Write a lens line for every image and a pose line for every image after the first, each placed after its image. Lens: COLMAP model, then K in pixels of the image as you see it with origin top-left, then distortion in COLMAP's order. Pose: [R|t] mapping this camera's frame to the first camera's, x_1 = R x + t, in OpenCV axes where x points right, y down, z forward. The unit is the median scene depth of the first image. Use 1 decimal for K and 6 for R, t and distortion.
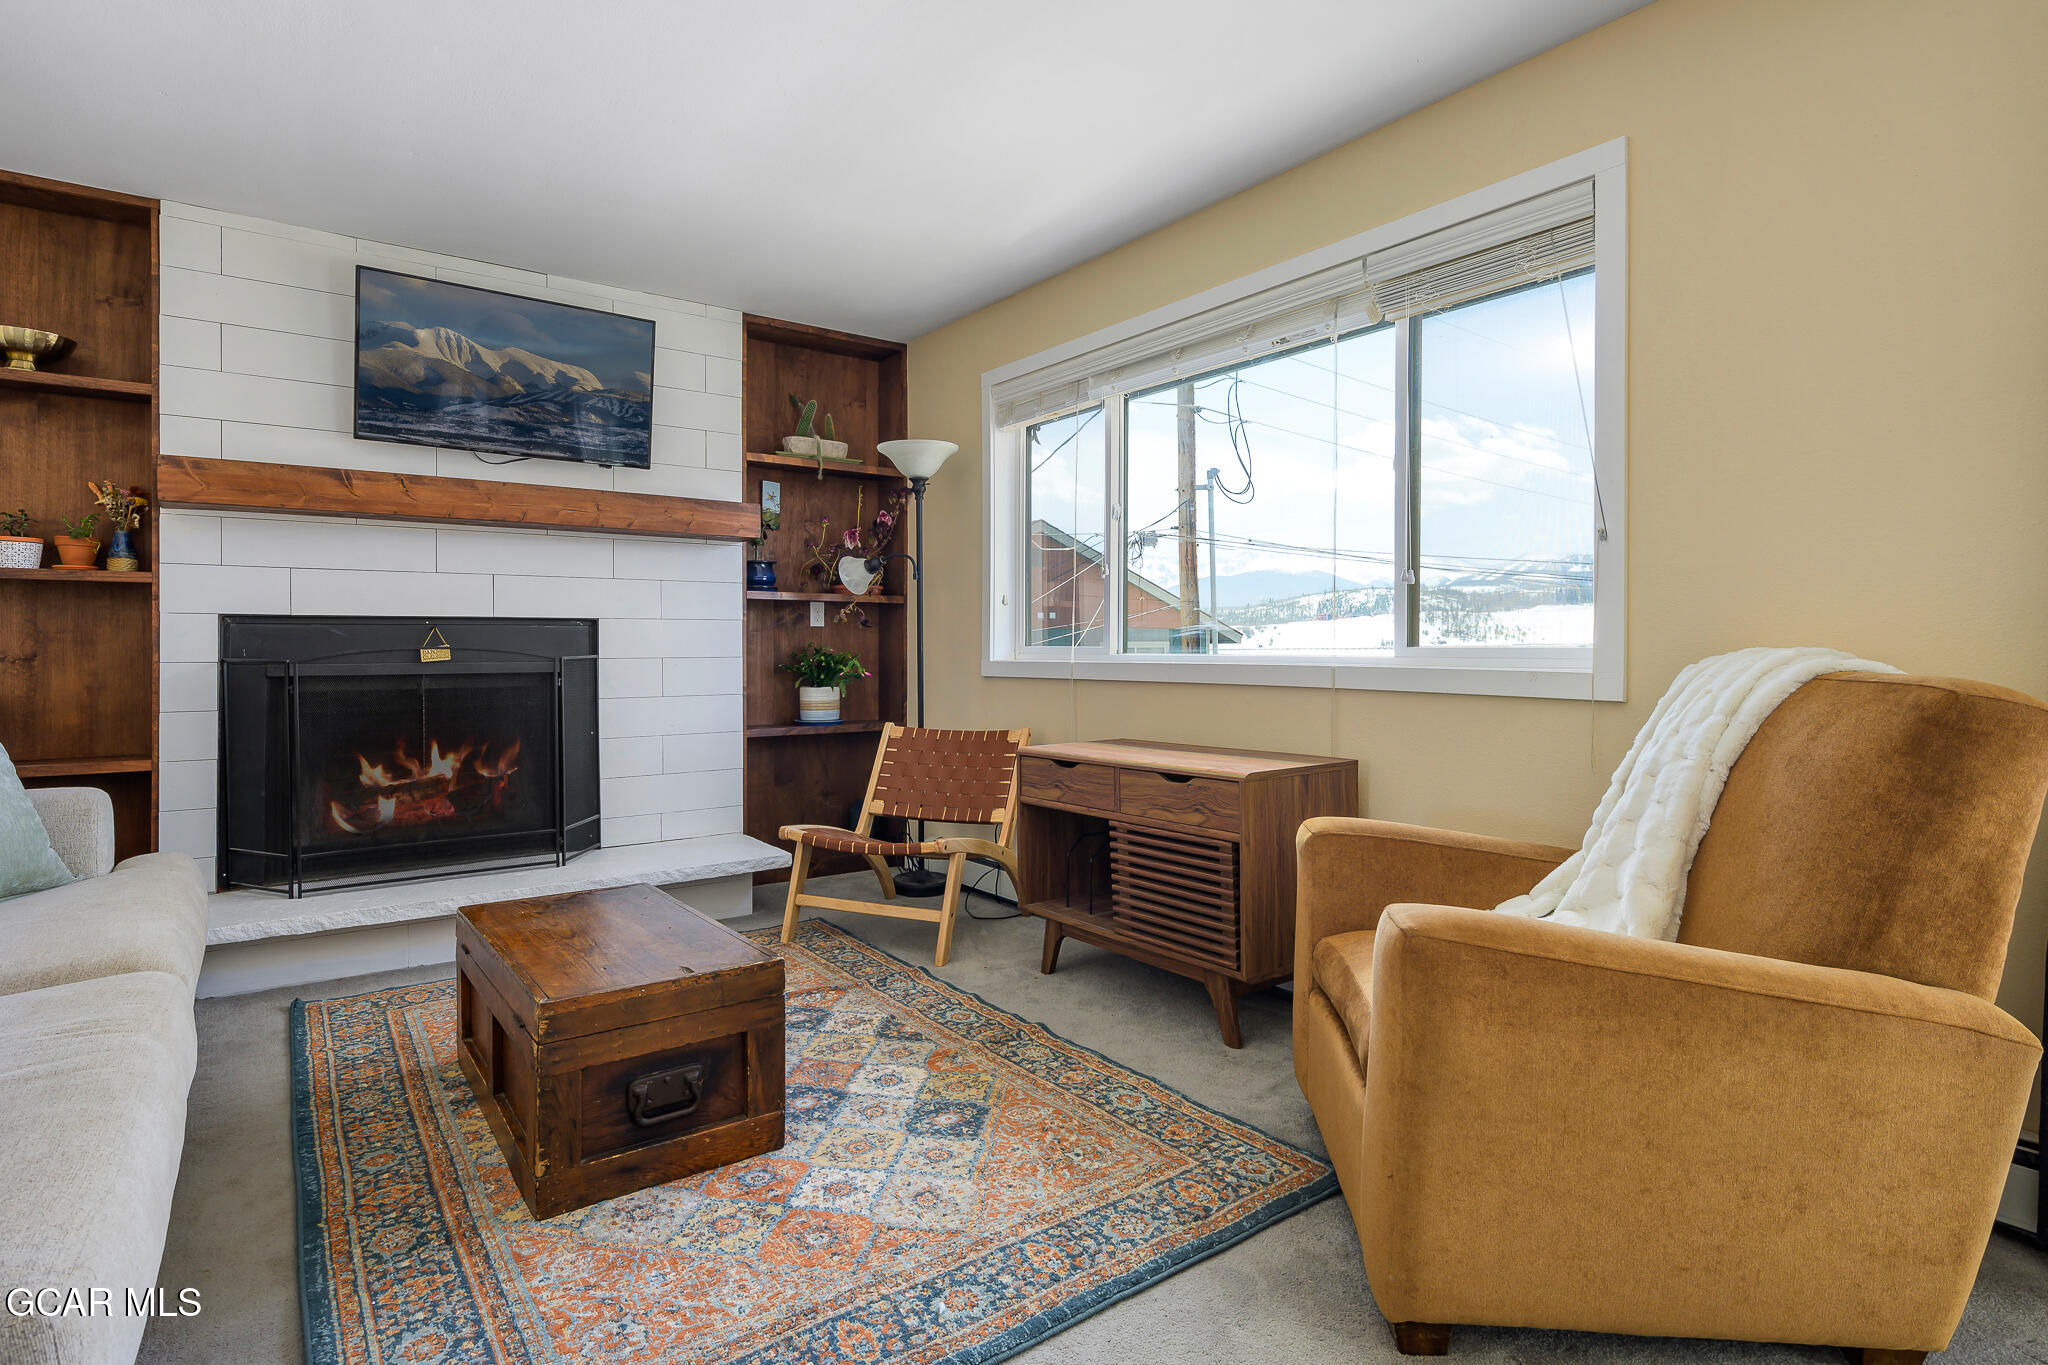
lens RADIAL K [[1072.3, 0, 1009.0], [0, 1072.3, 652.1], [0, 0, 1]] dist [-0.001579, 0.000389]
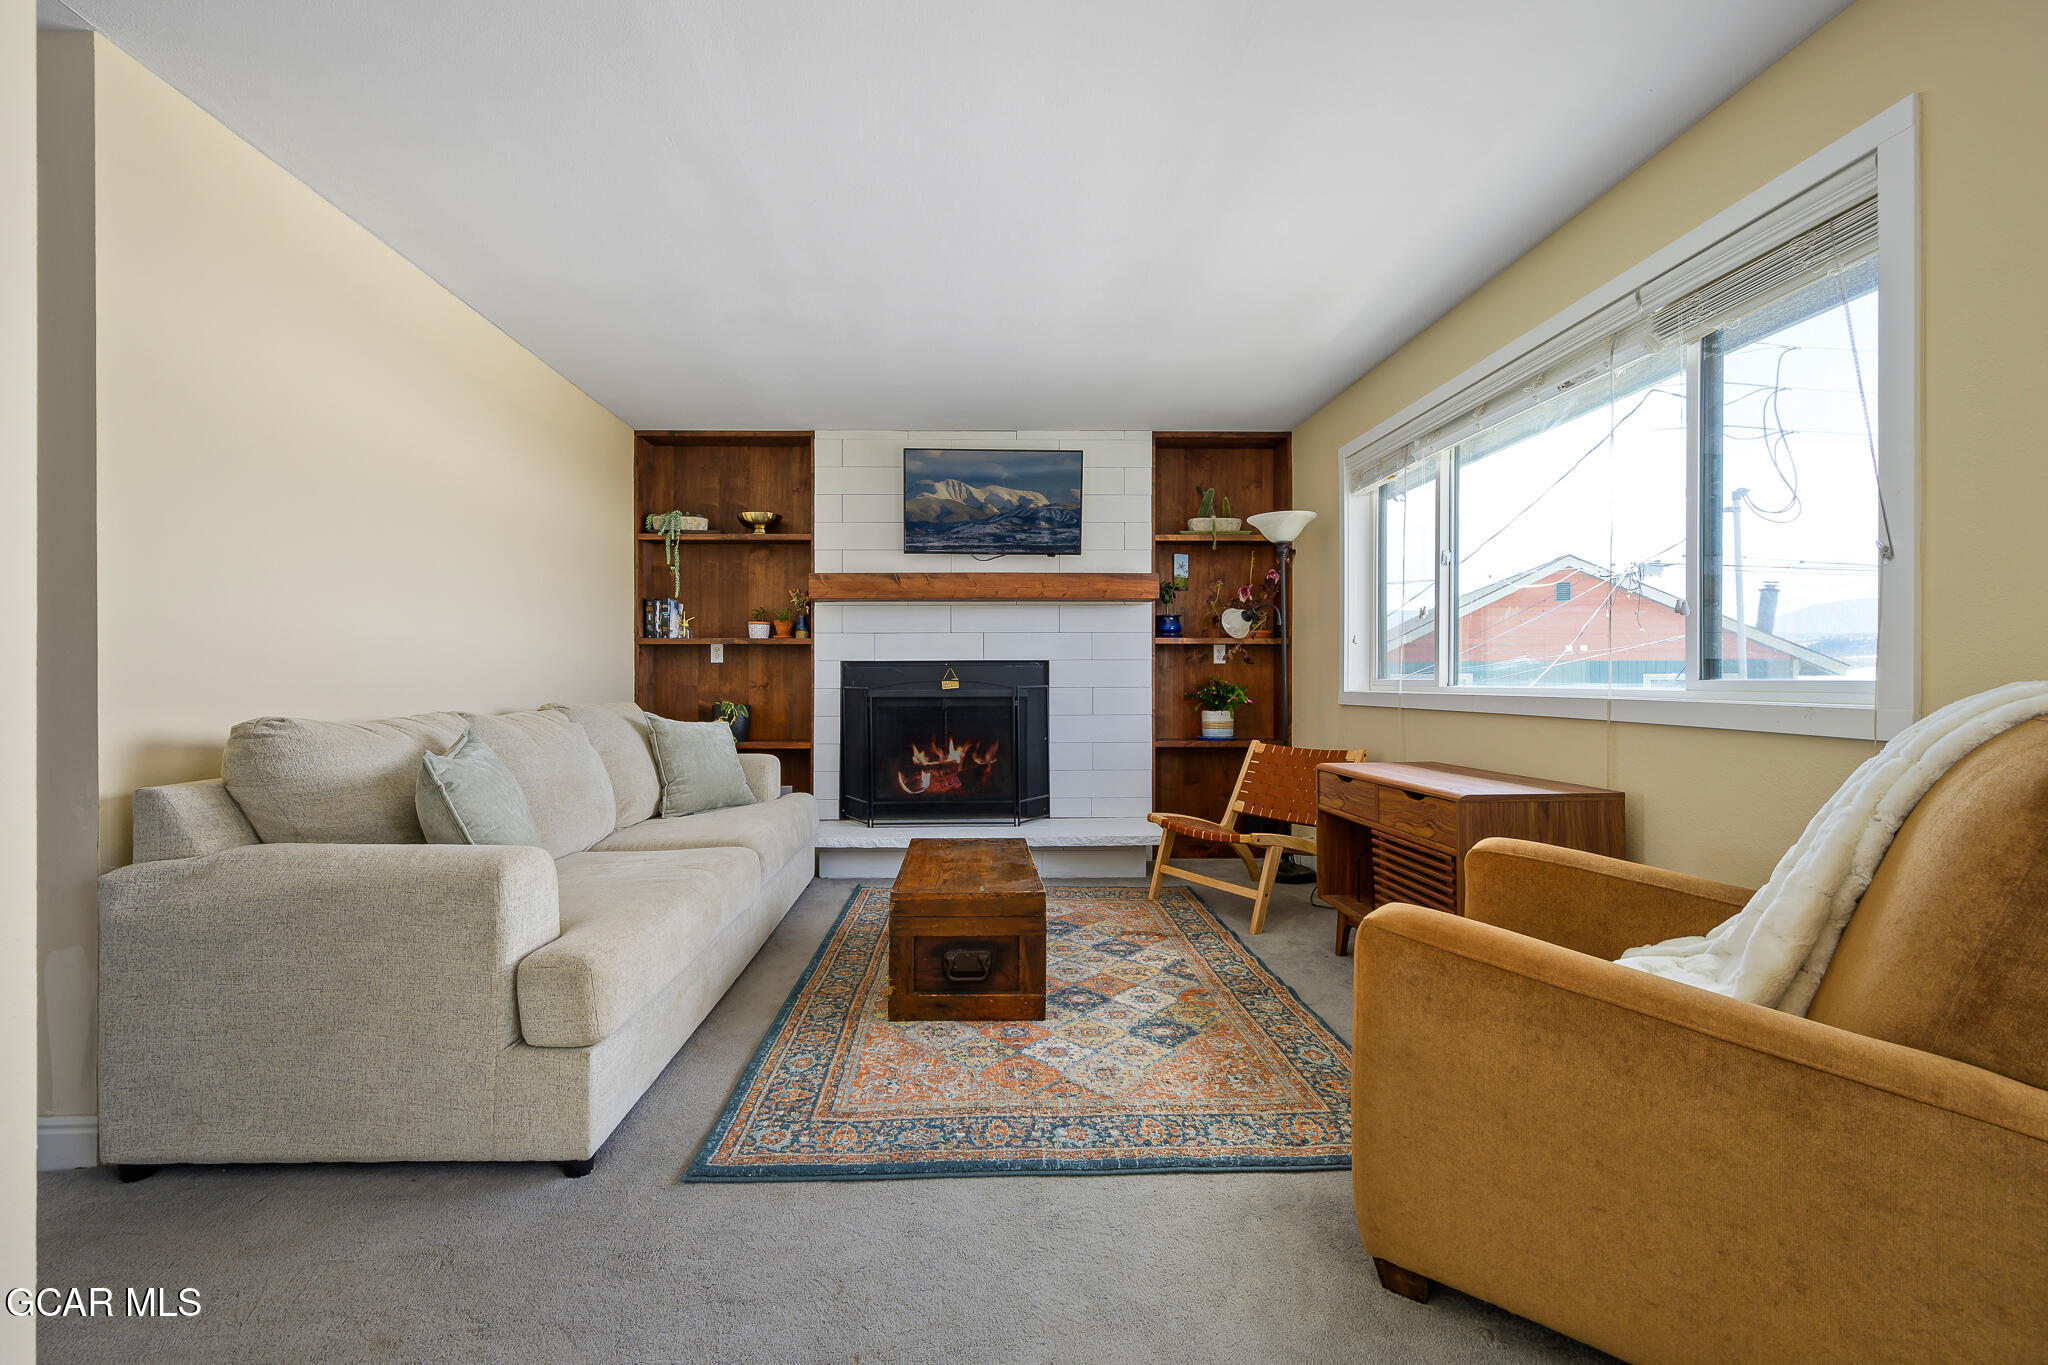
lens RADIAL K [[852.1, 0, 954.9], [0, 852.1, 678.0], [0, 0, 1]] dist [0.000651, -0.000130]
pose [[0.806806, -0.001407, -0.590814, 0.278506], [-0.002290, 0.999982, -0.005508, -0.000807], [0.590812, 0.005797, 0.806789, -0.013649]]
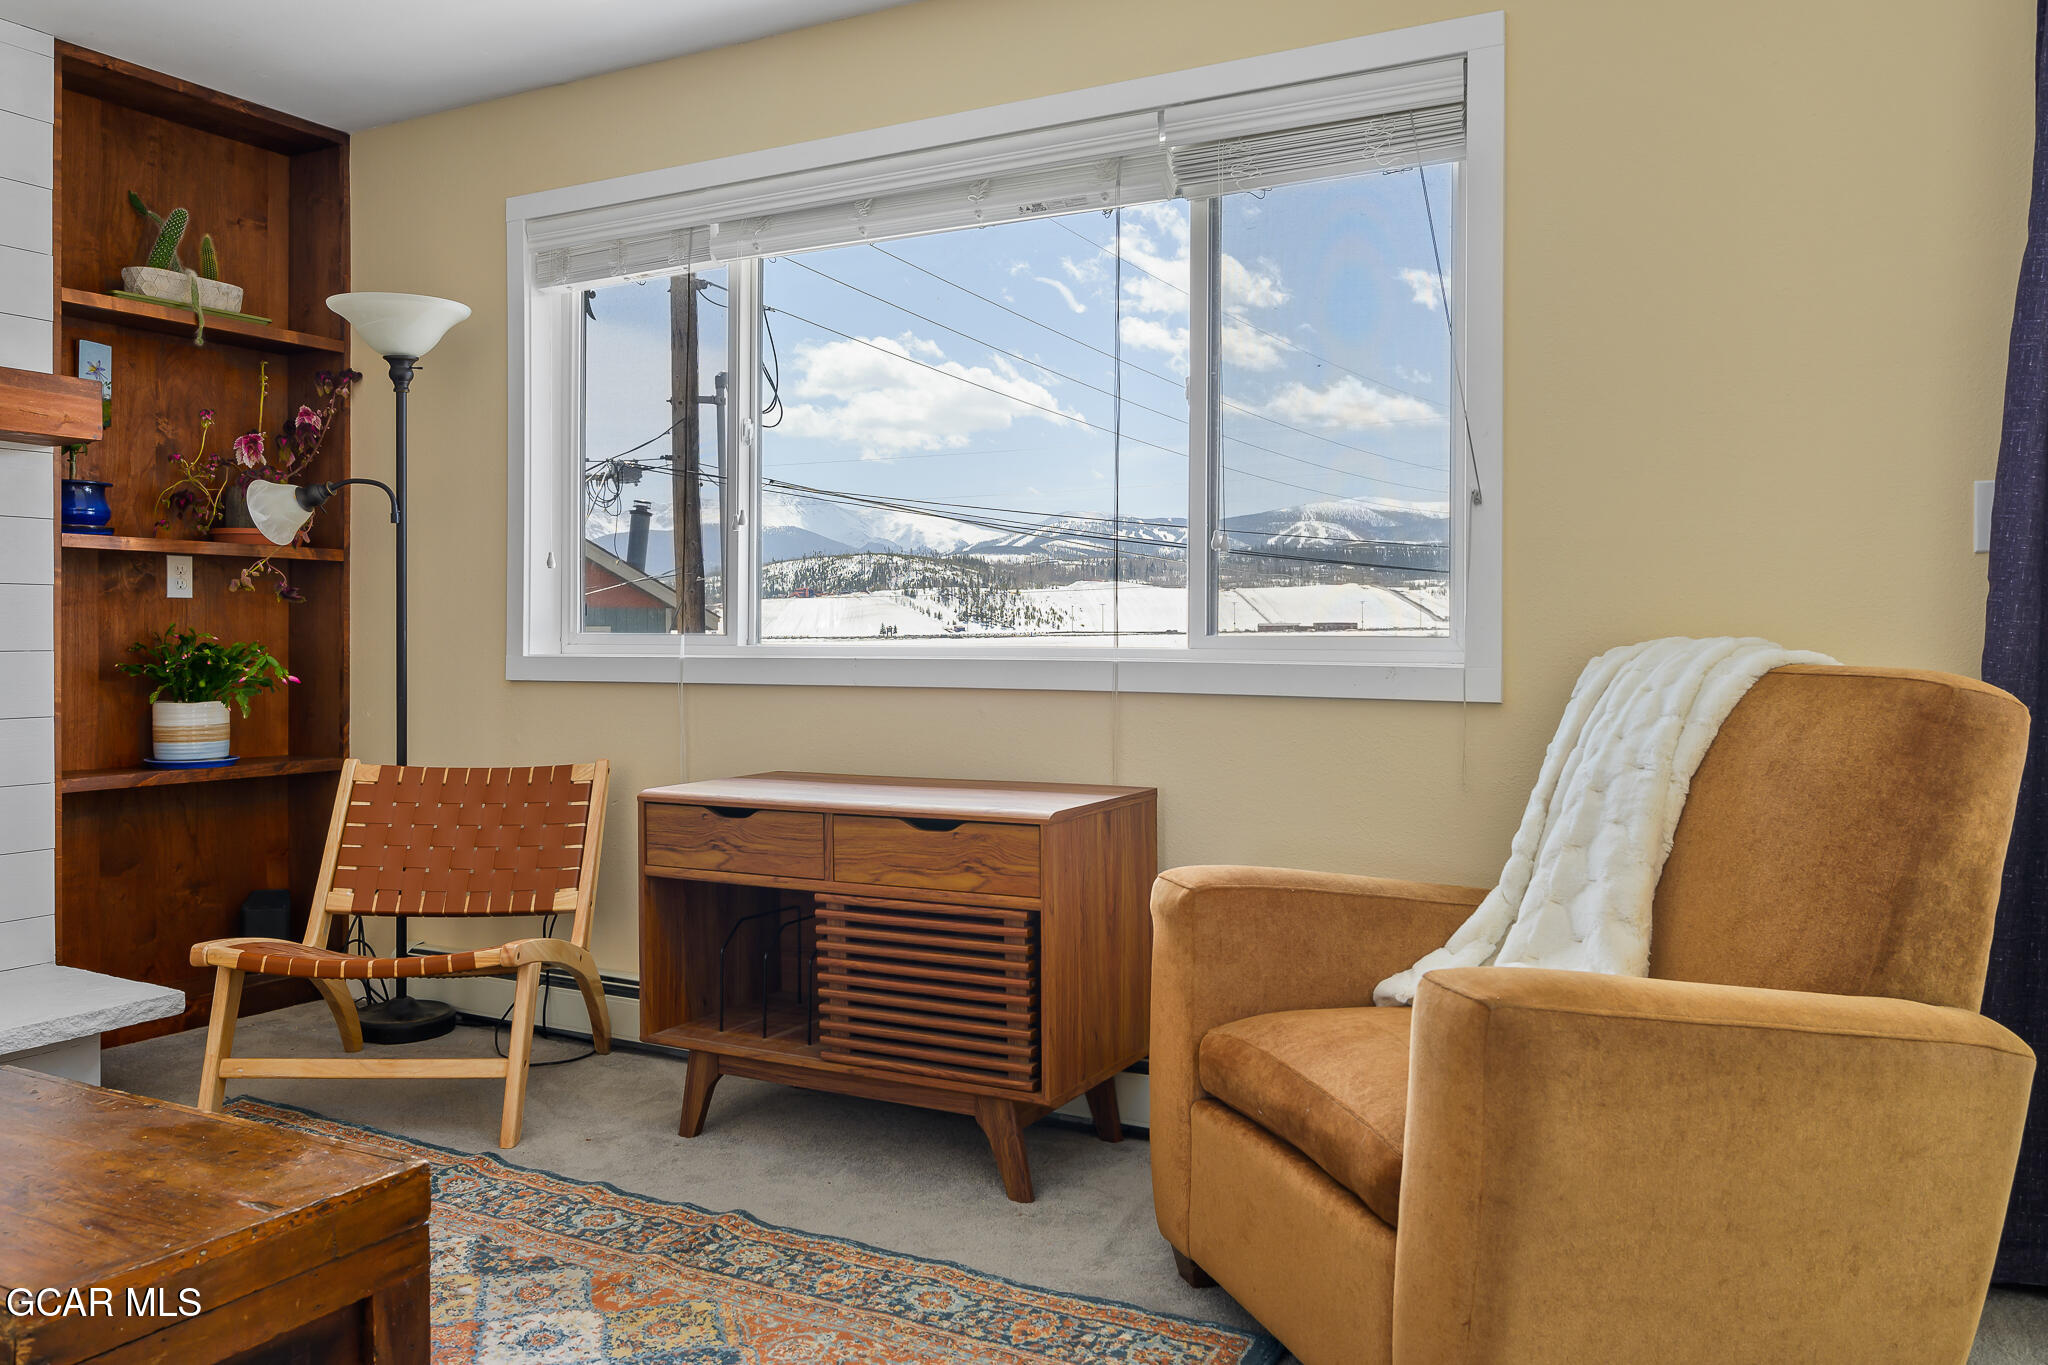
lens RADIAL K [[1562.2, 0, 1039.5], [0, 1562.2, 643.2], [0, 0, 1]] dist [-0.004911, 0.000290]
pose [[0.903243, 0.000053, 0.429130, -0.200395], [-0.000308, 1.000000, 0.000523, 0.000170], [-0.429130, -0.000605, 0.903242, 0.059717]]
